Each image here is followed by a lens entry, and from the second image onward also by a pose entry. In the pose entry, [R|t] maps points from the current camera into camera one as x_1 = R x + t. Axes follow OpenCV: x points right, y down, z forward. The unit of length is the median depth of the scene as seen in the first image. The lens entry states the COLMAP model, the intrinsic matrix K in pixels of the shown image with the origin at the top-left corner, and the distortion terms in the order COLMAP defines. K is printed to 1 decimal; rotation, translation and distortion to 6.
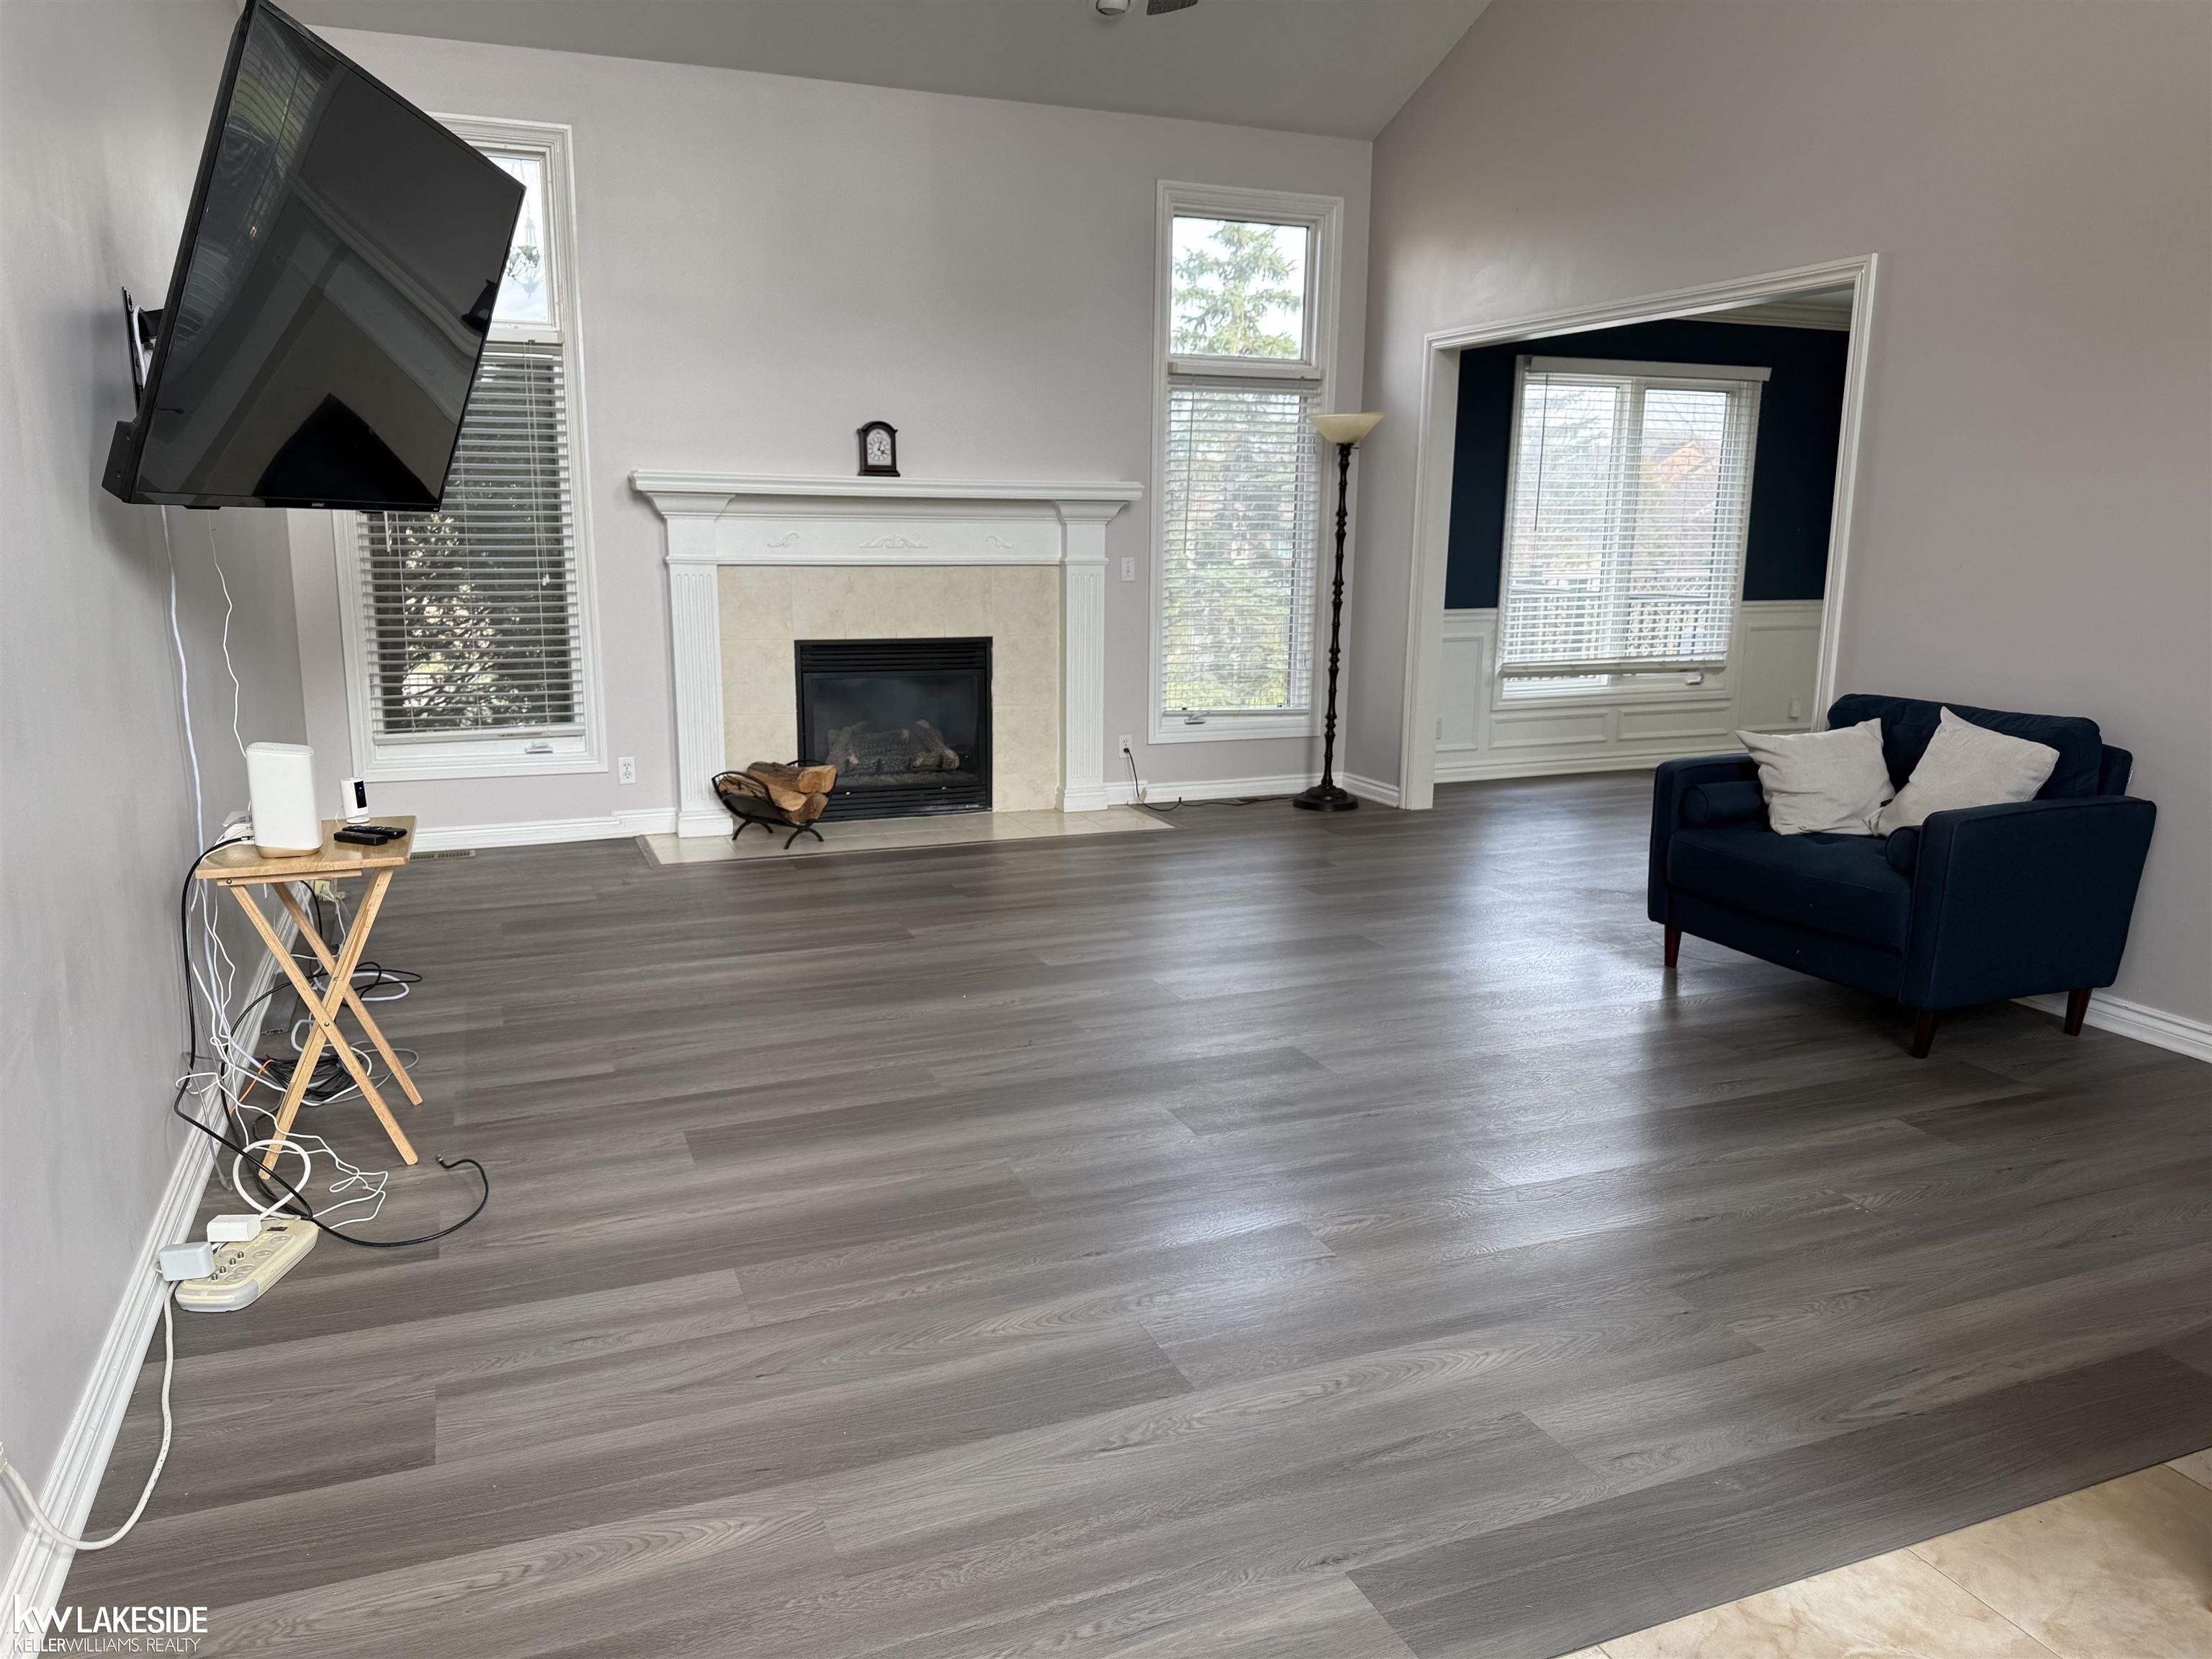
lens RADIAL K [[1542.6, 0, 1106.0], [0, 1542.6, 829.5], [0, 0, 1]] dist [0.111080, -0.171731]
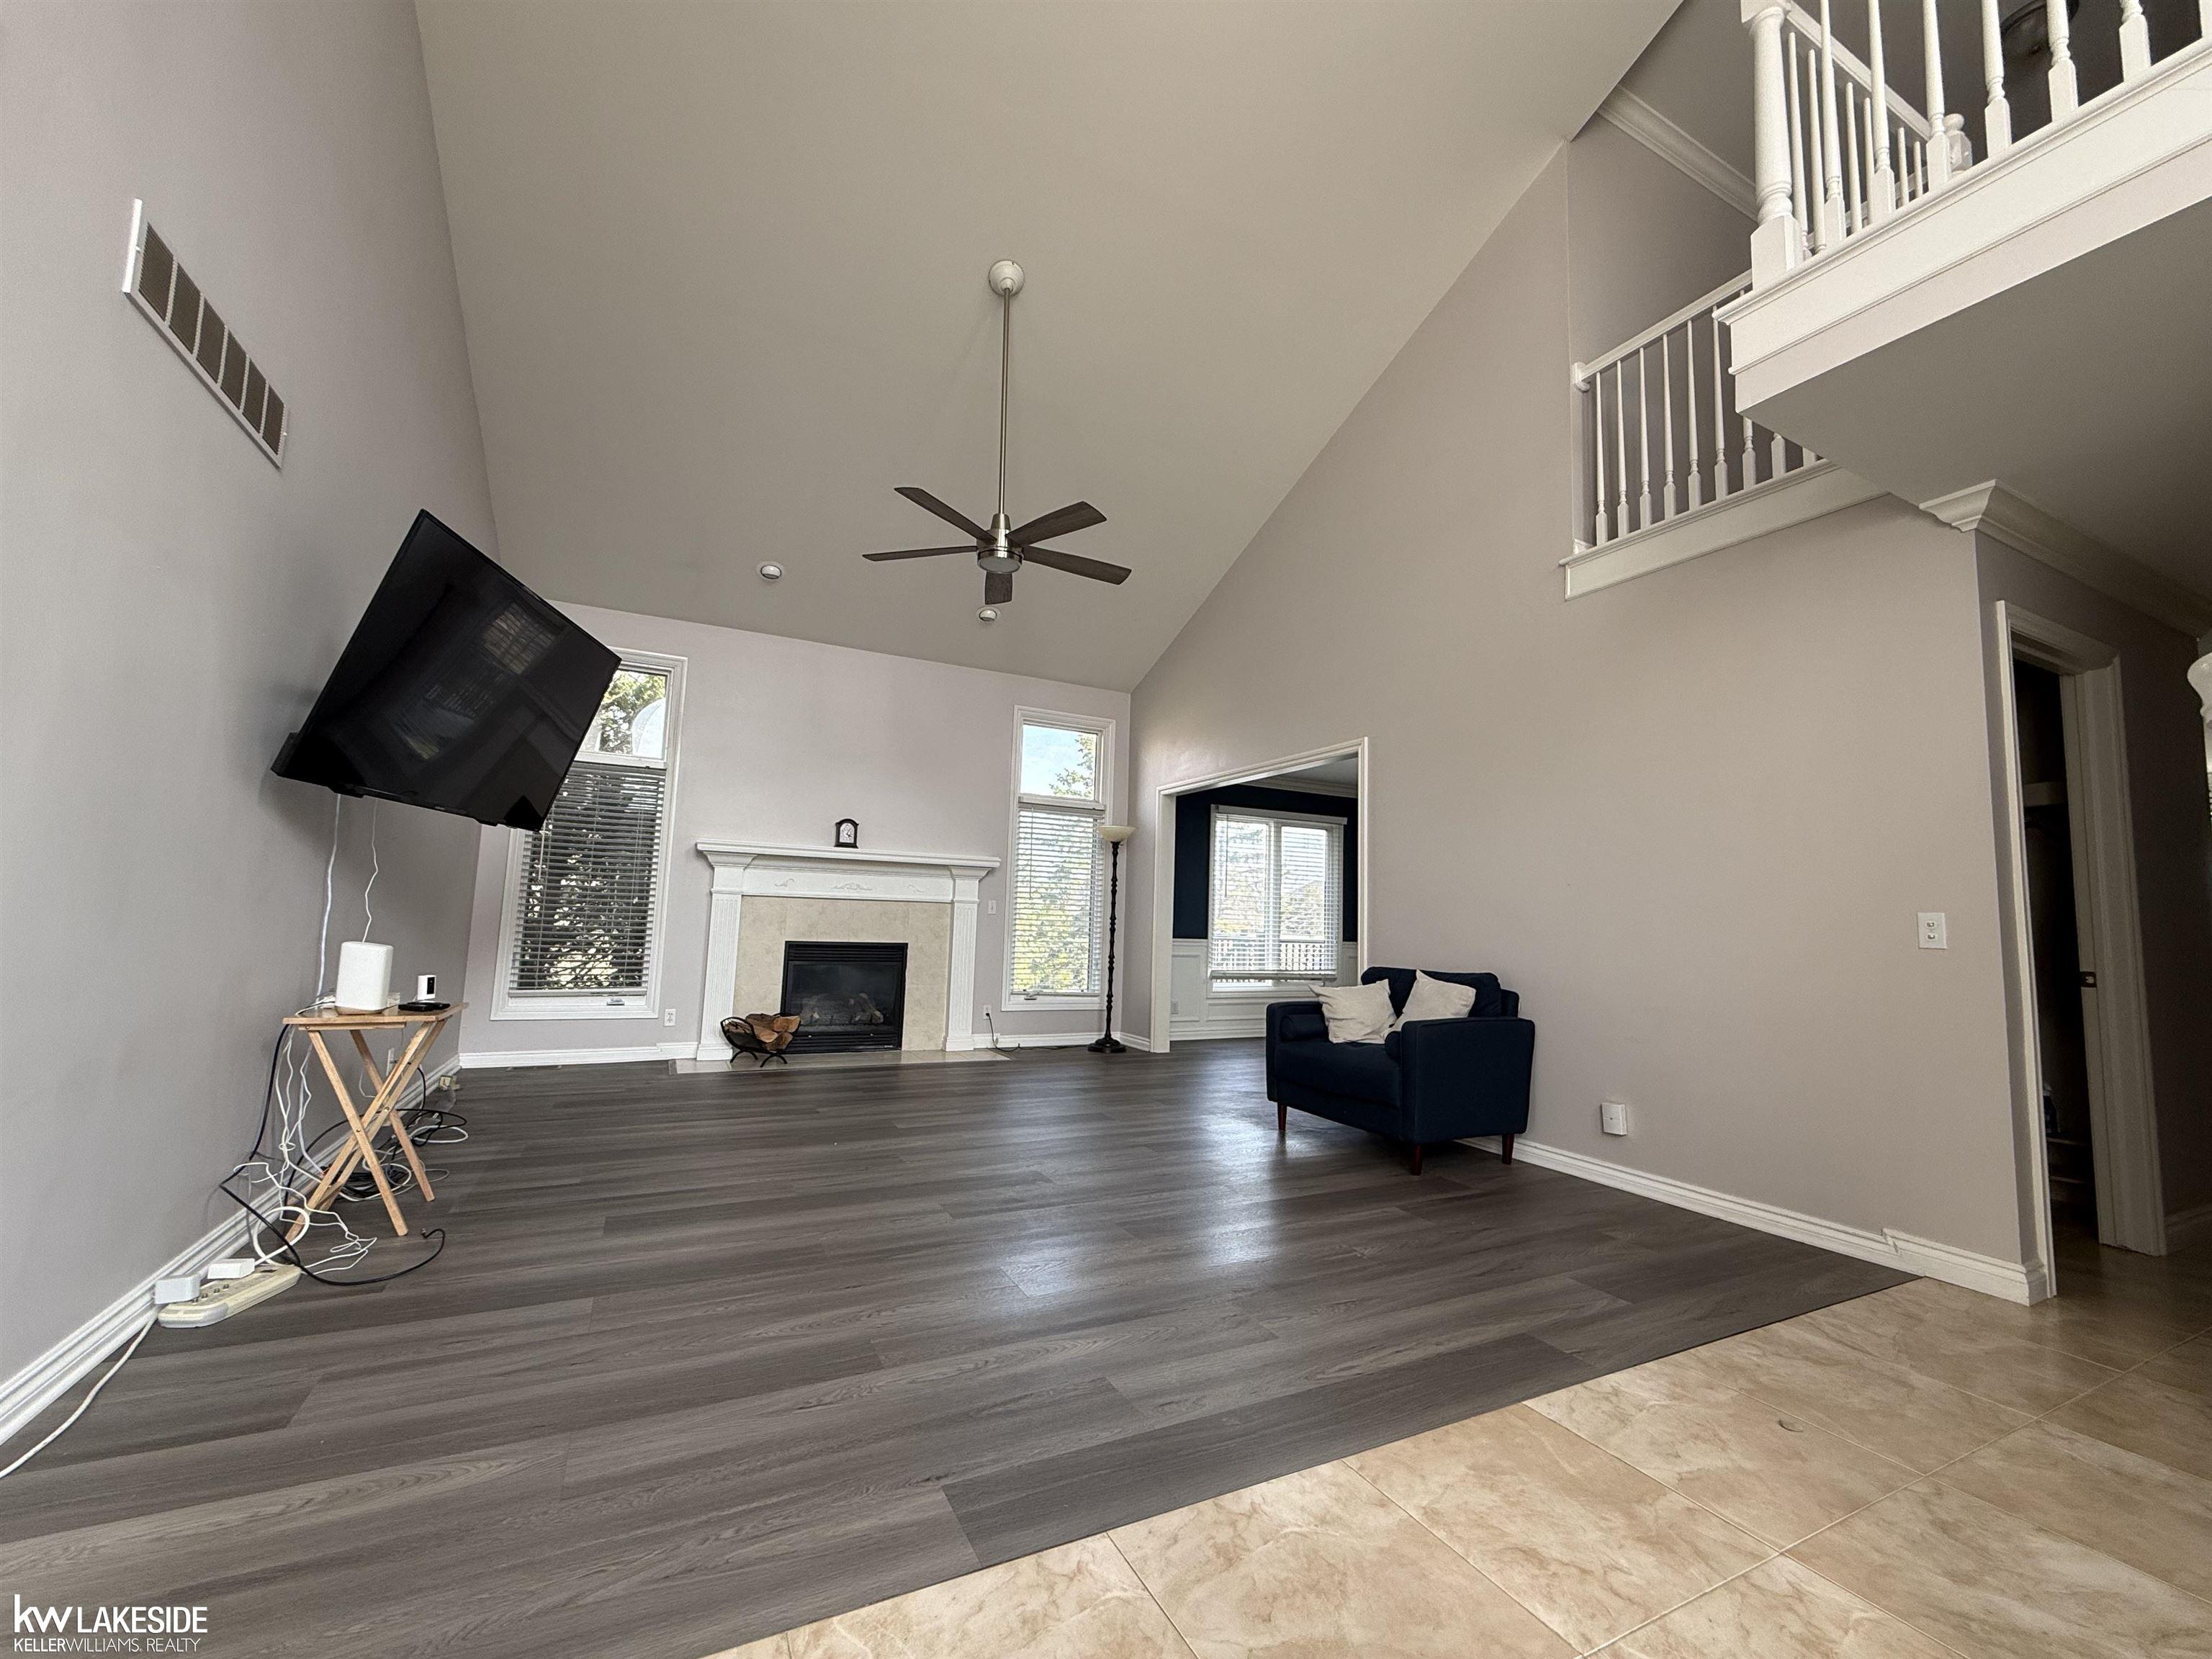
lens RADIAL K [[885.8, 0, 1107.5], [0, 885.8, 833.9], [0, 0, 1]] dist [0.001406, 0.000430]
pose [[0.996412, 0.029779, 0.079222, 0.096953], [-0.005271, 0.956074, -0.293078, 0.067179], [-0.084470, 0.291609, 0.952801, 0.032998]]
